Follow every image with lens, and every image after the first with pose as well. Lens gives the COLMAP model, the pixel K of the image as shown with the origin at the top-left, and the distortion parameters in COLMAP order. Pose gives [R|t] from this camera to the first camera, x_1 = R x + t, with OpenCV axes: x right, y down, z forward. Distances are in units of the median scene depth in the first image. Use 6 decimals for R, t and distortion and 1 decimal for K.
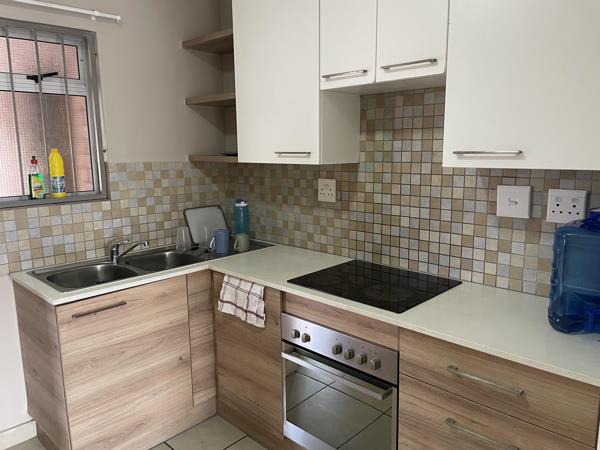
lens RADIAL K [[454.6, 0, 307.4], [0, 454.6, 221.6], [0, 0, 1]] dist [0.096458, -0.135652]
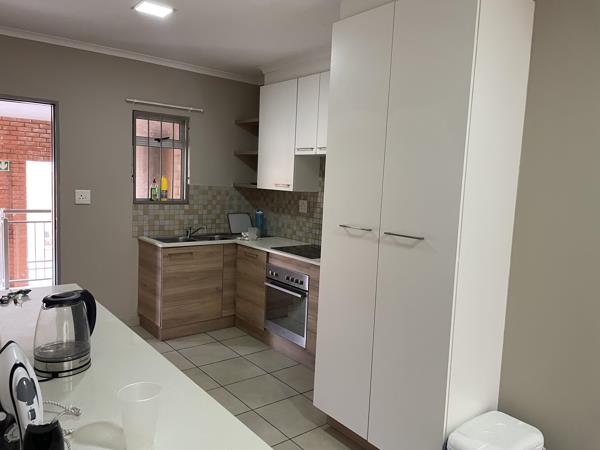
lens RADIAL K [[454.6, 0, 307.4], [0, 454.6, 221.6], [0, 0, 1]] dist [0.096458, -0.135652]
pose [[0.989508, 0.068042, -0.127455, 0.298005], [-0.076793, 0.994923, -0.065041, 0.109986], [0.122382, 0.074146, 0.989710, -0.796497]]
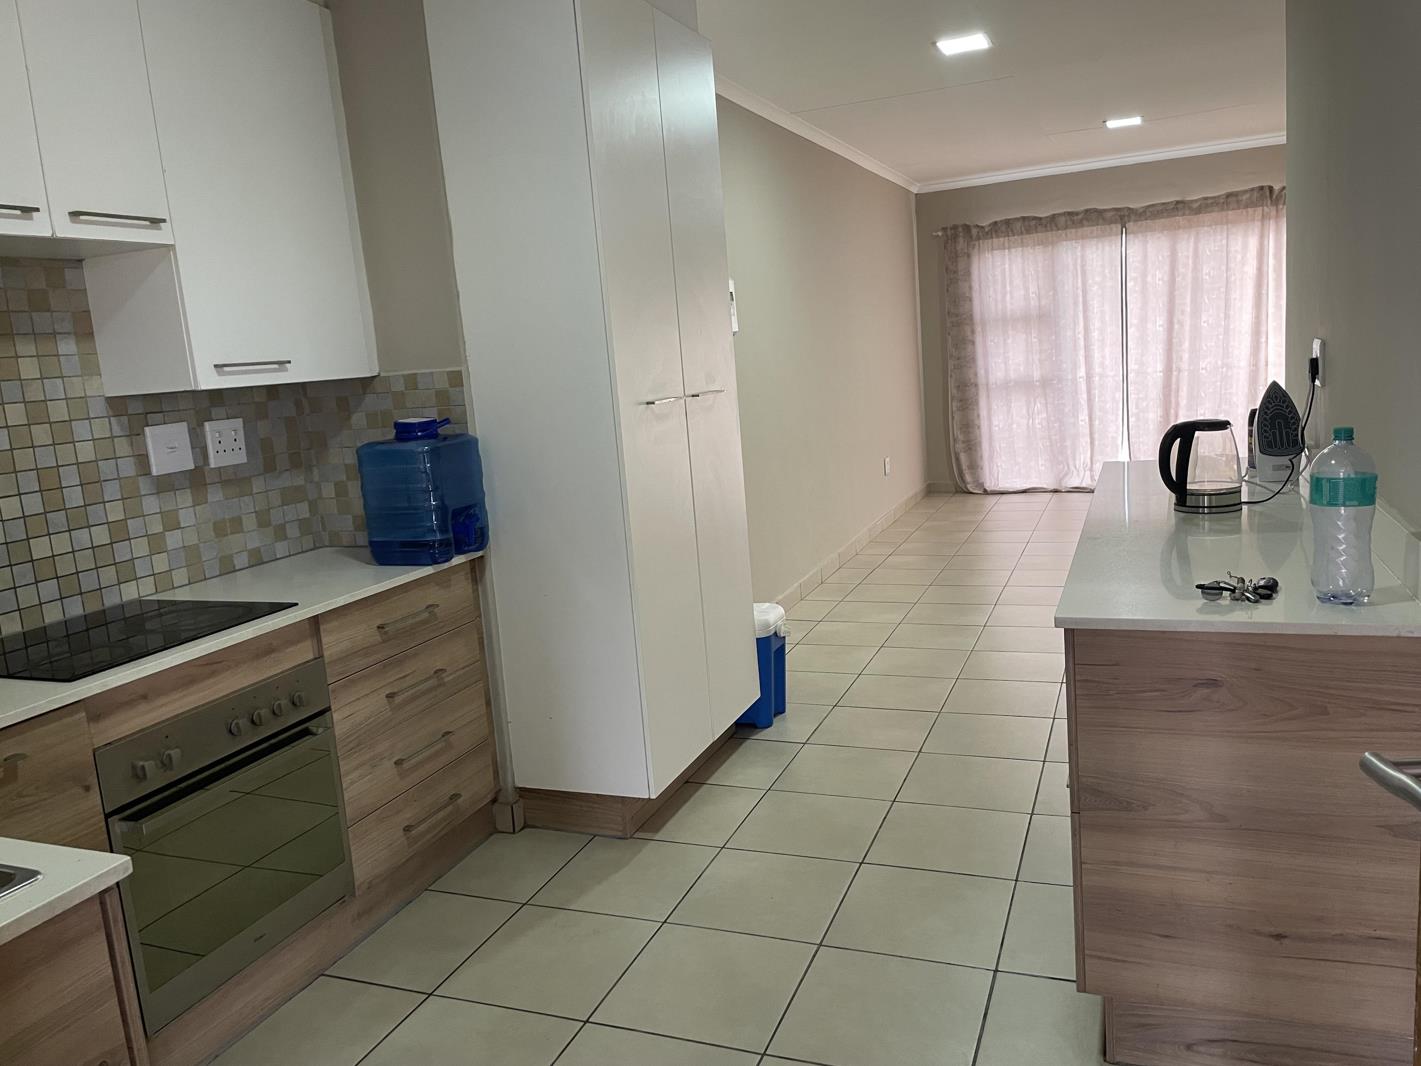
lens RADIAL K [[1076.7, 0, 728.1], [0, 1076.7, 525.0], [0, 0, 1]] dist [0.096458, -0.135652]
pose [[-0.376458, -0.110358, 0.919837, -0.957777], [0.229656, 0.950773, 0.208060, -0.059804], [-0.897517, 0.289572, -0.332582, 0.615268]]
